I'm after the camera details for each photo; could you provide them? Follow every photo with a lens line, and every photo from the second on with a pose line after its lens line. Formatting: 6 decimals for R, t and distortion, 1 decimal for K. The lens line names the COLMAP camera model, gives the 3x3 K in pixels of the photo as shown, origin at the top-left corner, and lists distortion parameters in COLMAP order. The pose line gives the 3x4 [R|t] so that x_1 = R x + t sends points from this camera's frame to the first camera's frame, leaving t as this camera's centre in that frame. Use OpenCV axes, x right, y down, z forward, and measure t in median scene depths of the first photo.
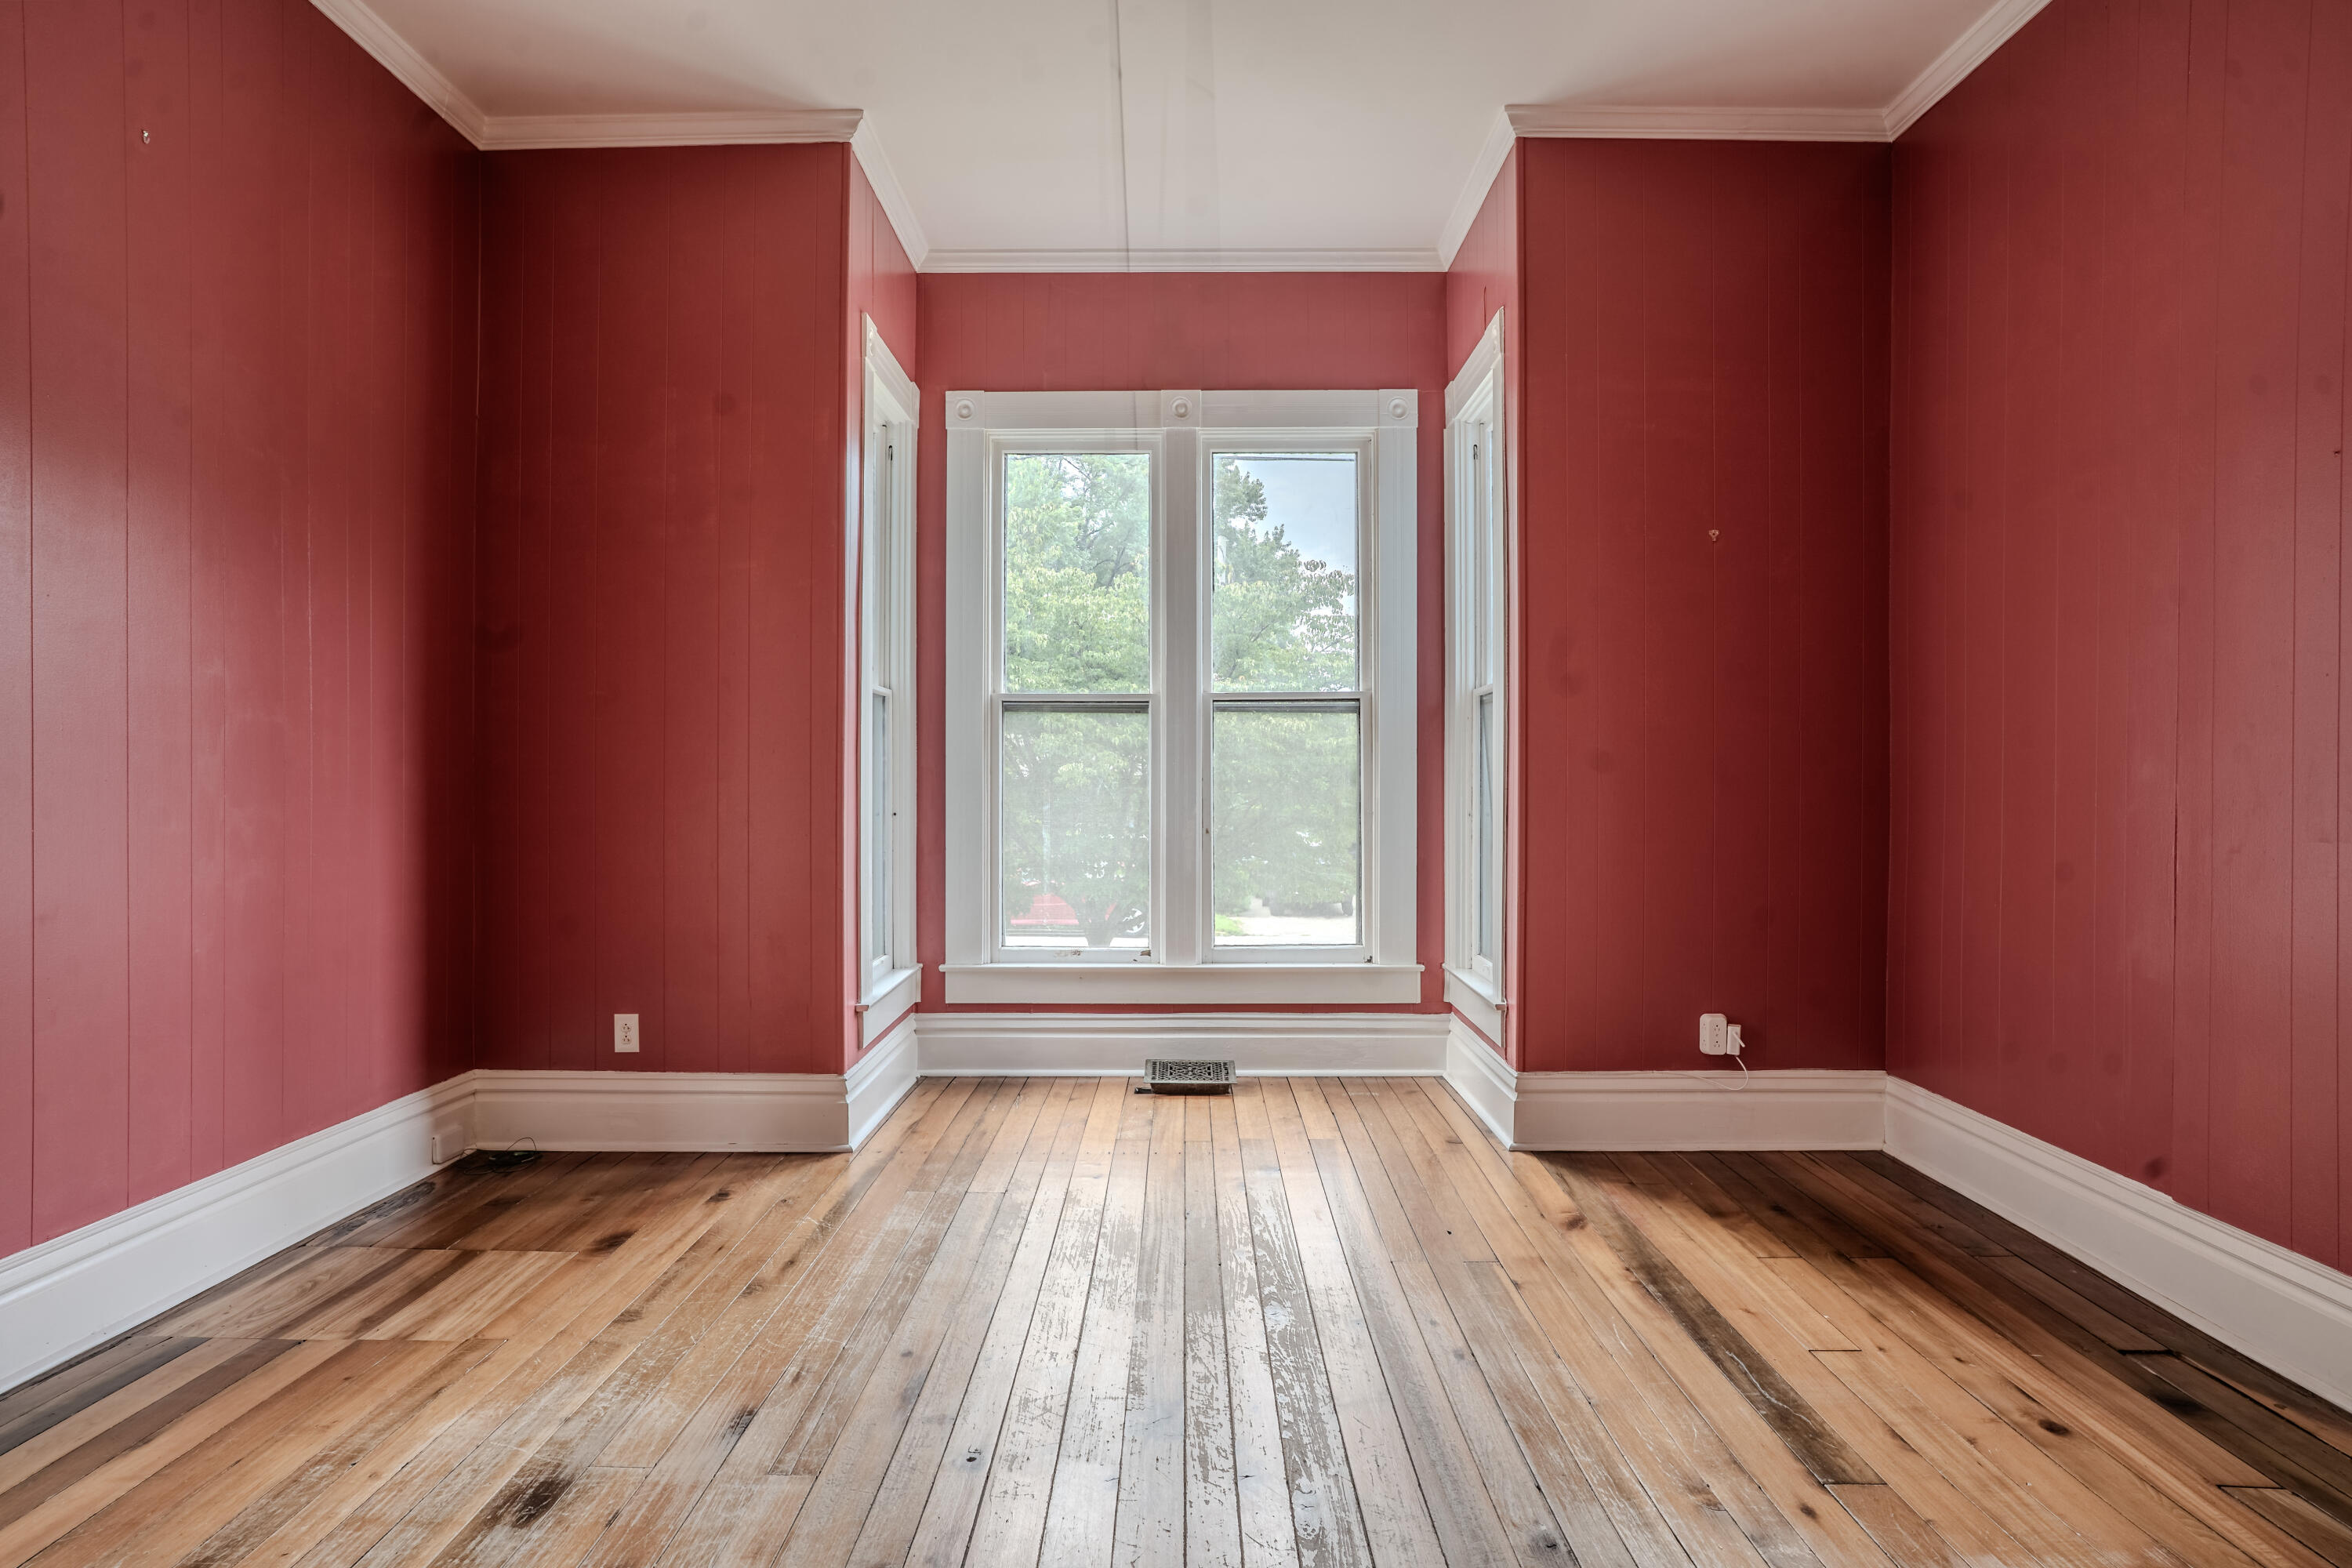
lens RADIAL K [[1294.9, 0, 1167.7], [0, 1294.9, 773.0], [0, 0, 1]] dist [-0.021786, 0.010751]
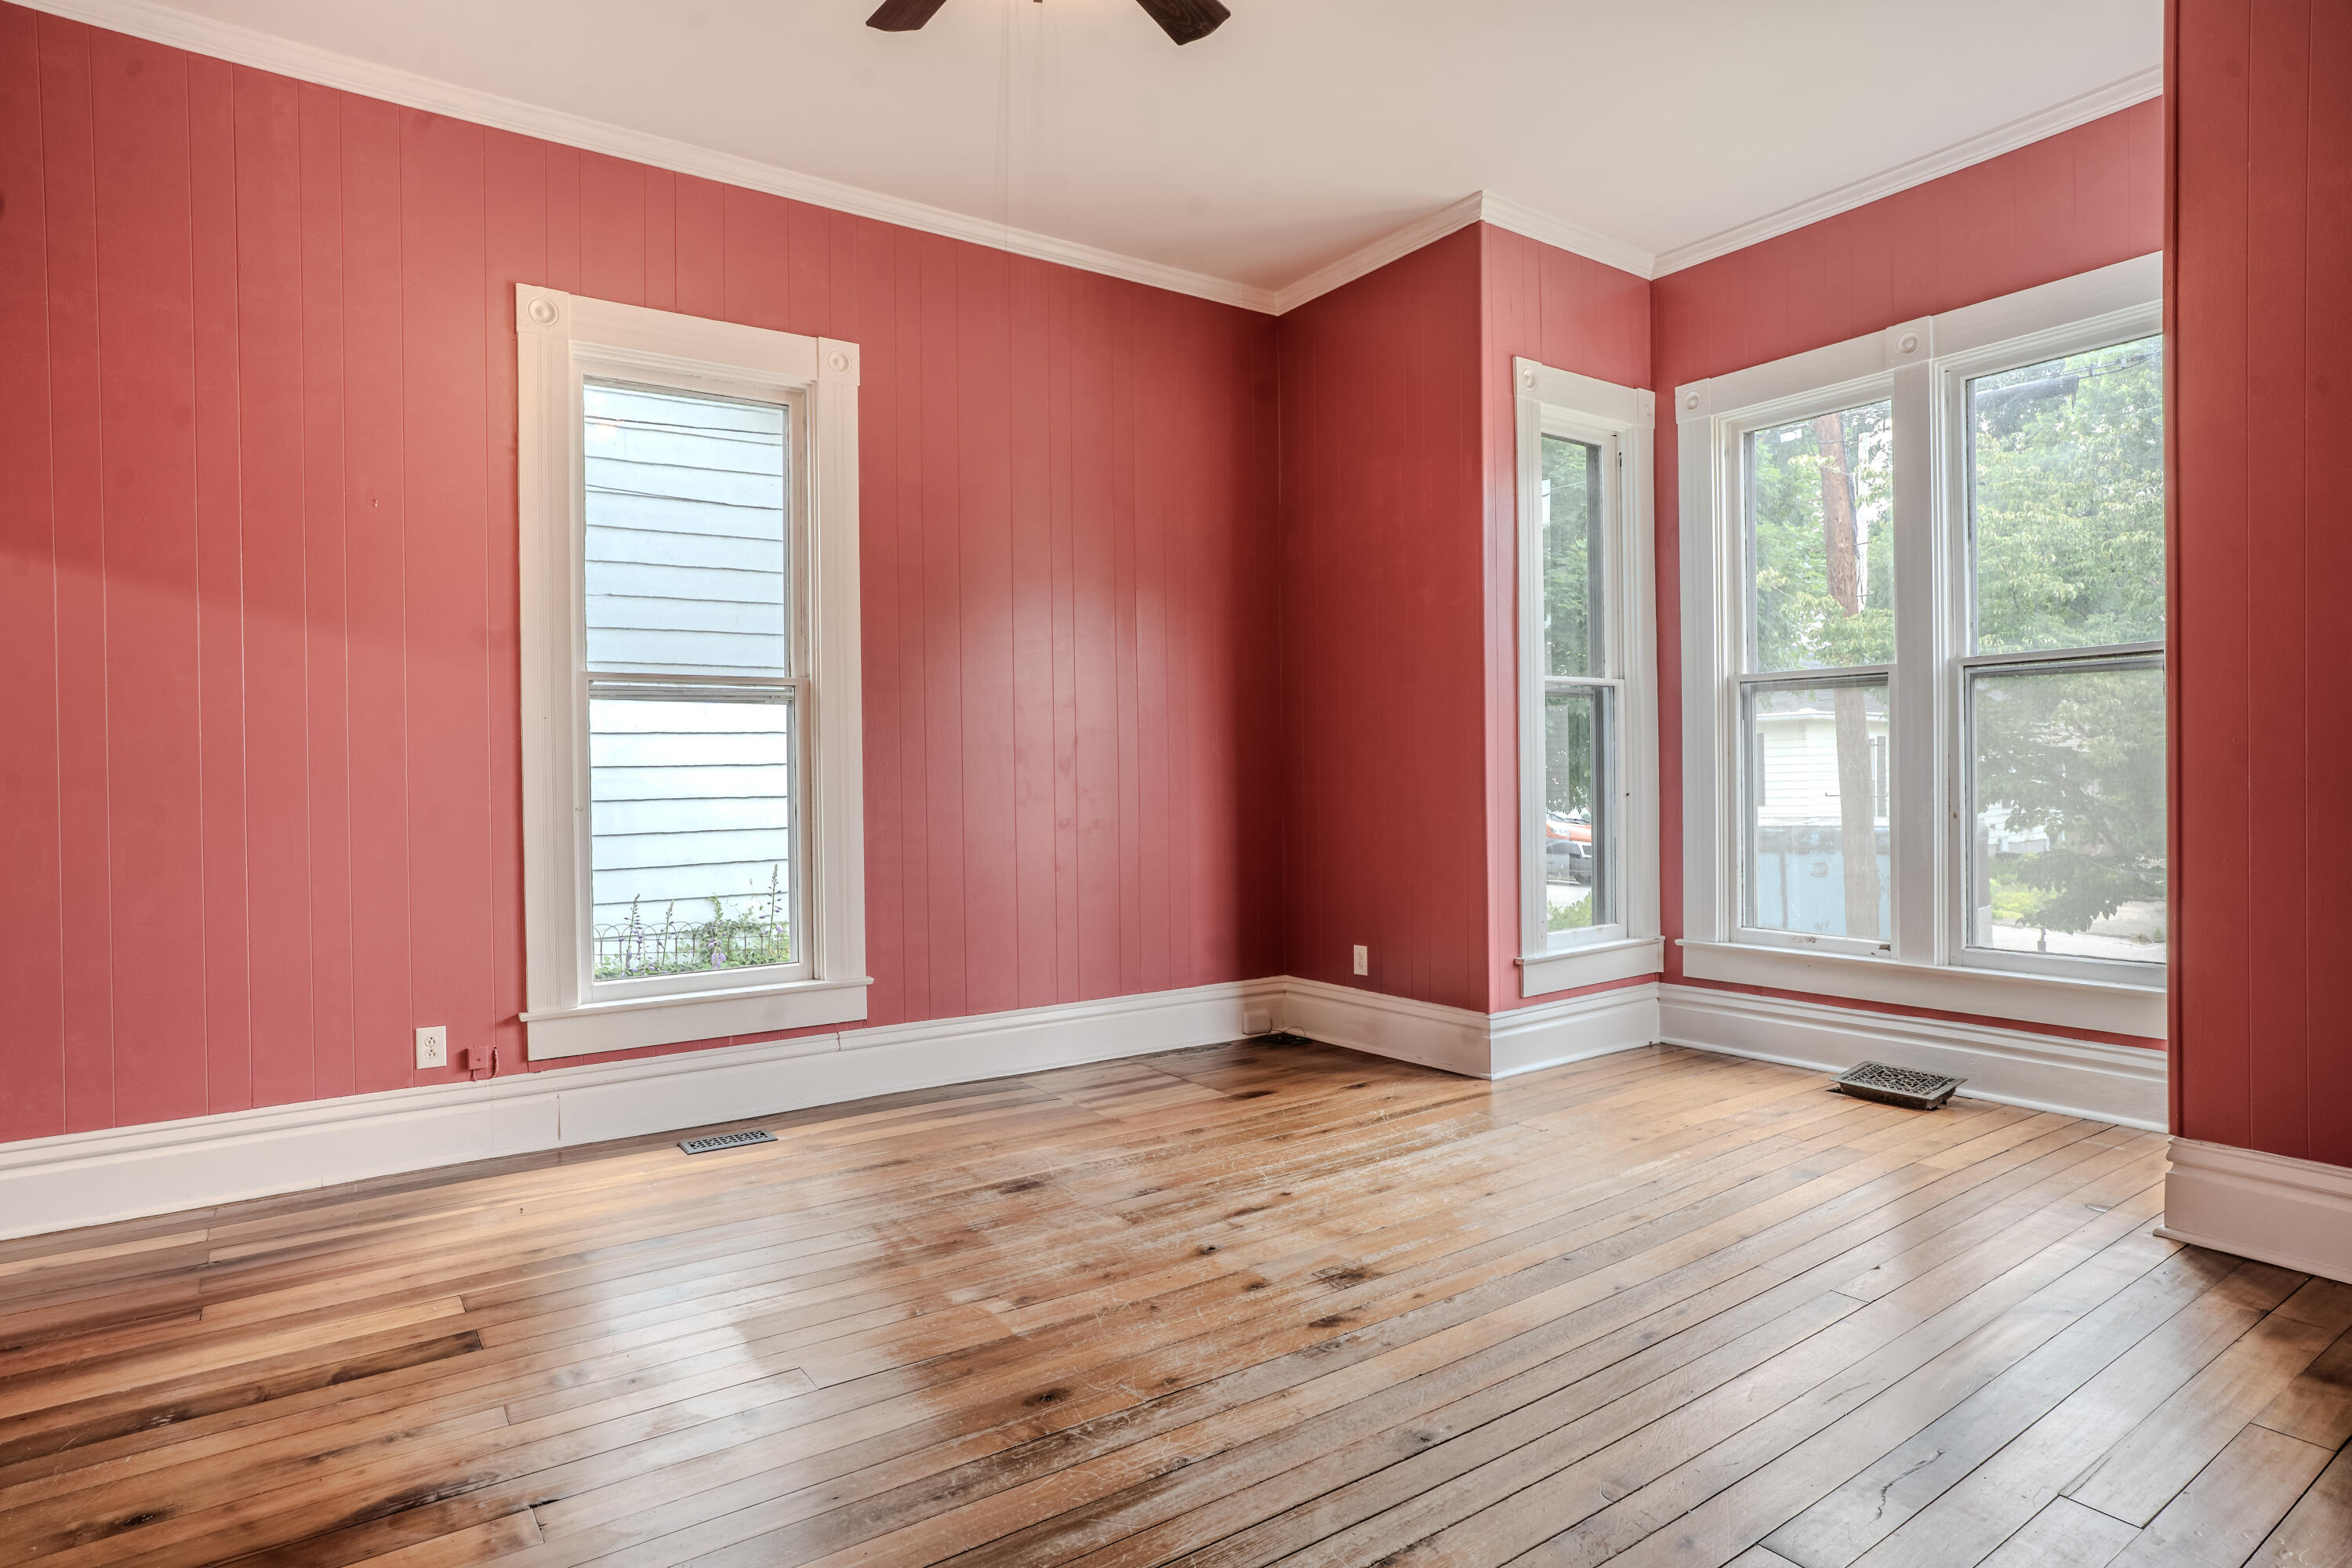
lens RADIAL K [[1294.9, 0, 1167.1], [0, 1294.9, 784.6], [0, 0, 1]] dist [-0.021786, 0.010751]
pose [[0.585224, -0.000641, -0.810871, 0.538975], [0.023175, 0.999604, 0.015936, -0.003515], [0.810540, -0.028118, 0.585007, 0.072379]]
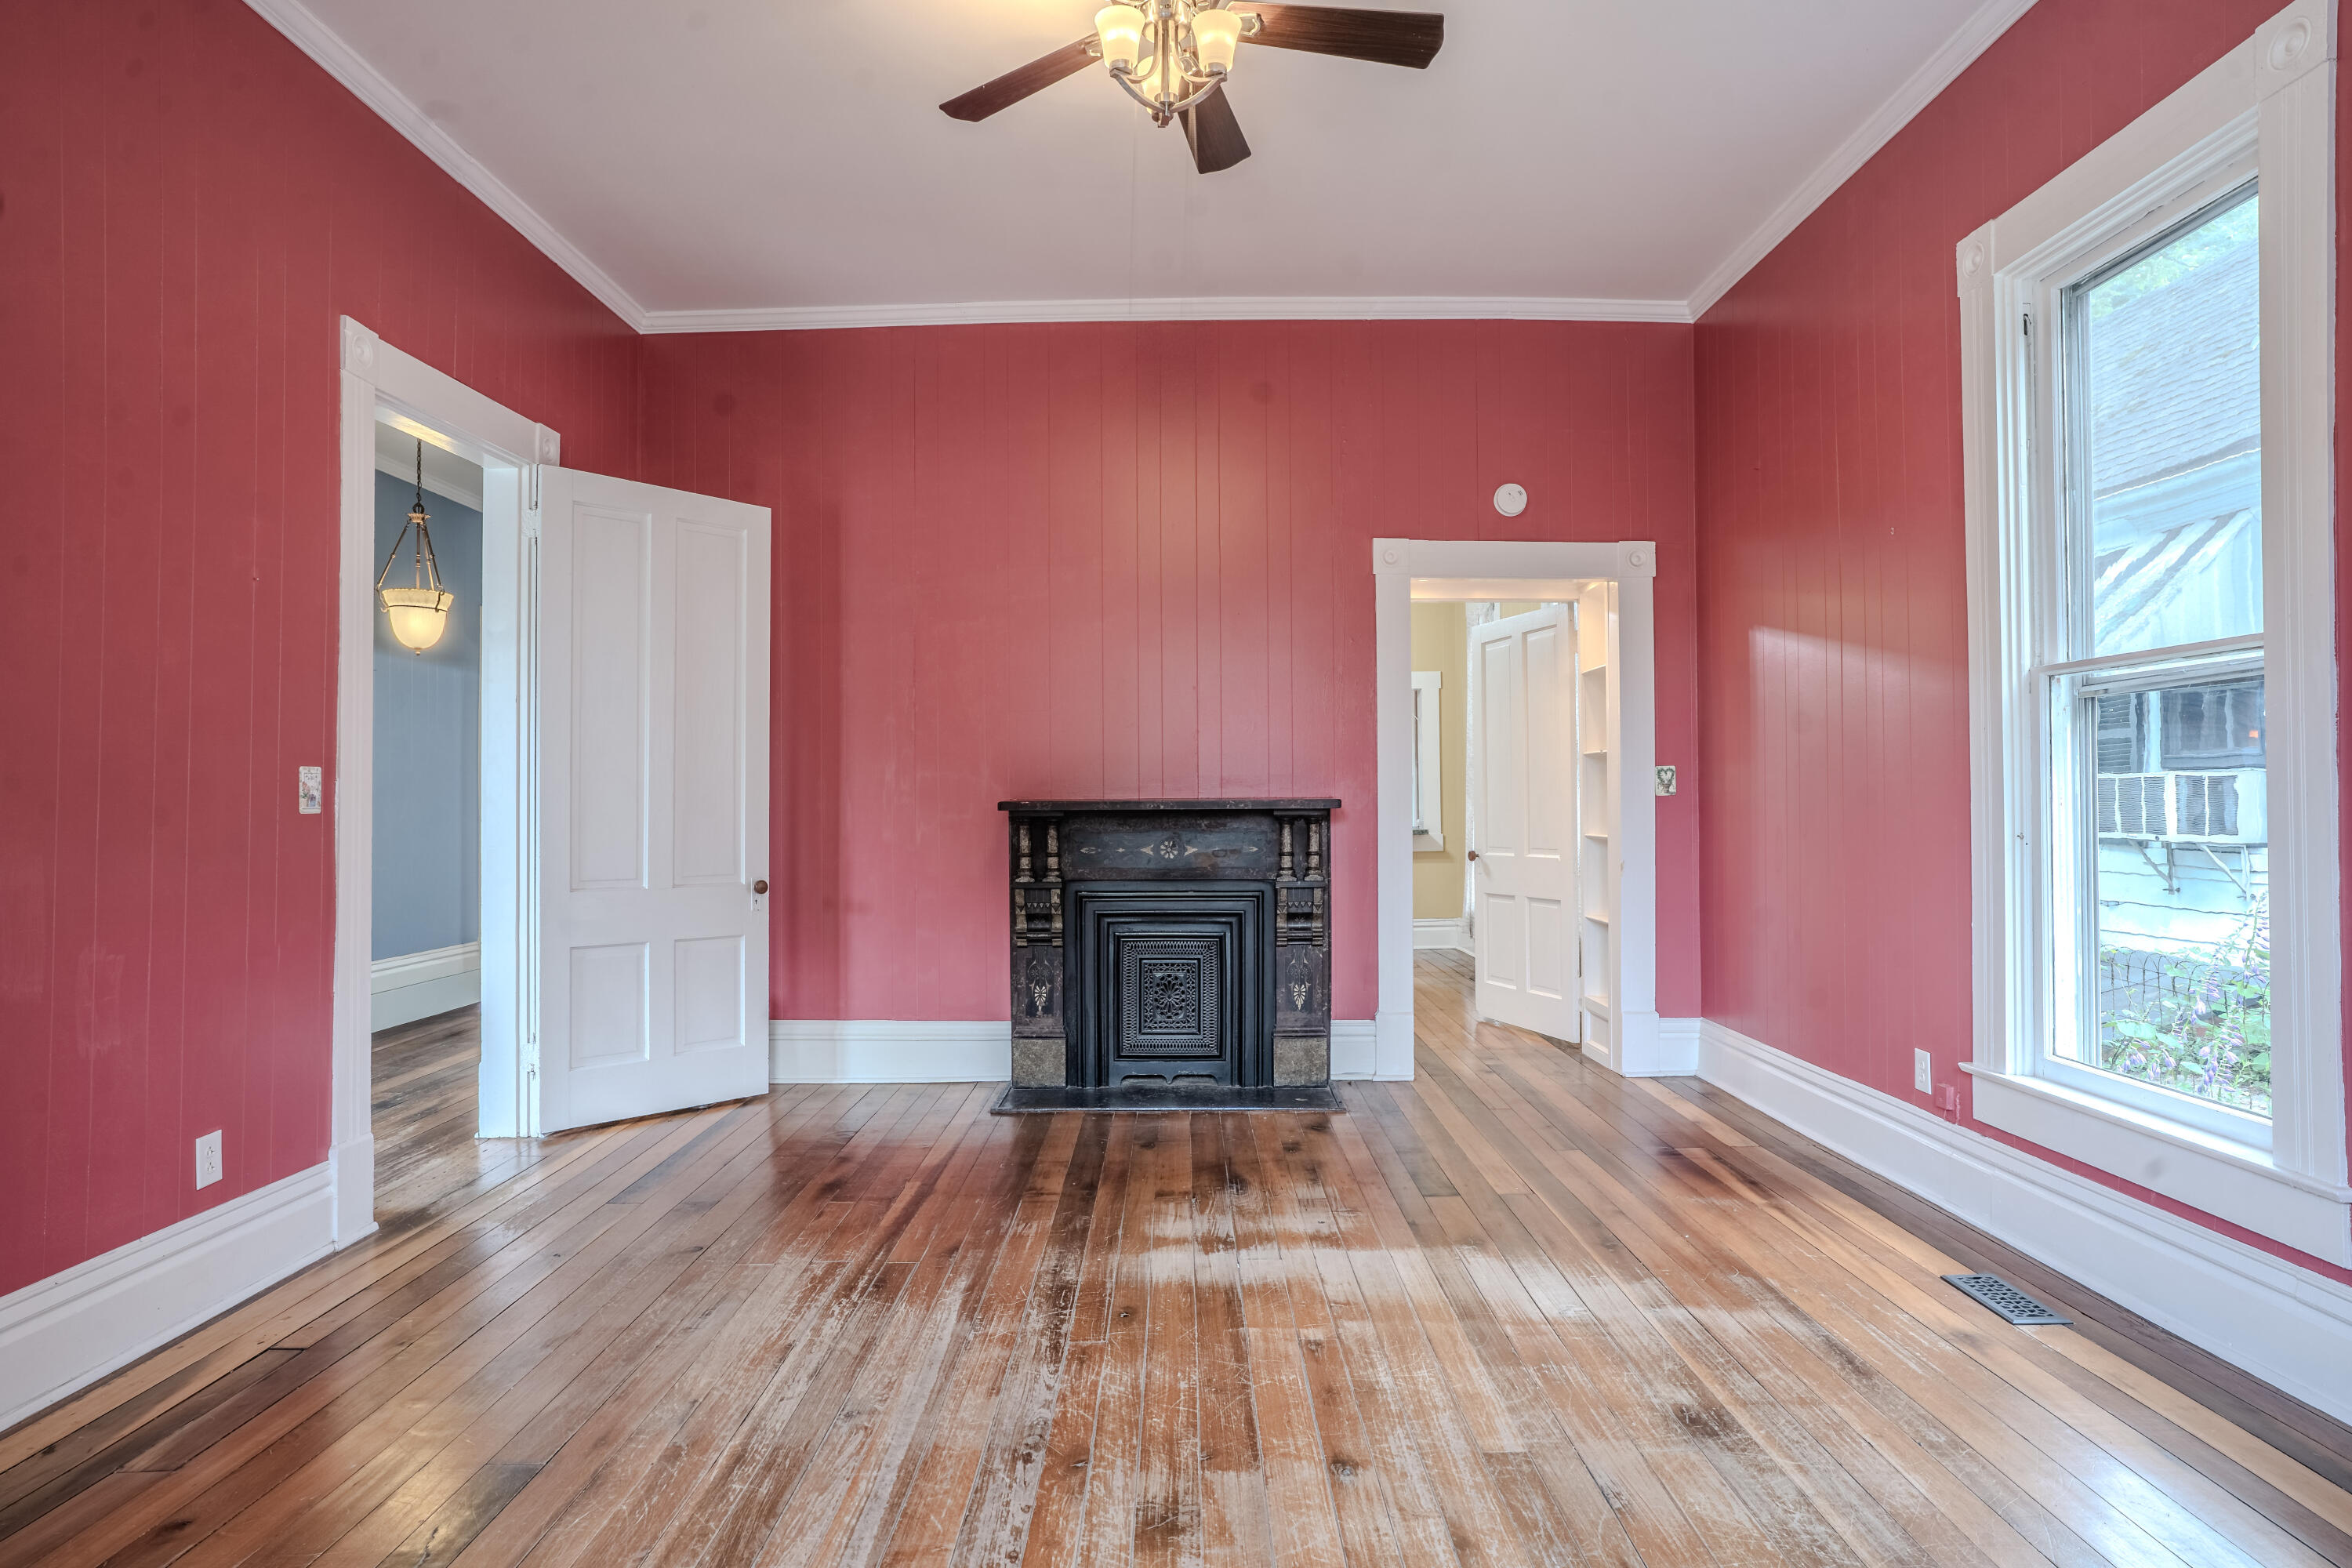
lens RADIAL K [[1294.9, 0, 1167.4], [0, 1294.9, 786.6], [0, 0, 1]] dist [-0.021786, 0.010751]
pose [[-0.999975, 0.006724, 0.002346, -0.008442], [0.006659, 0.999626, -0.026534, 0.009373], [-0.002524, -0.026518, -0.999645, 1.111766]]
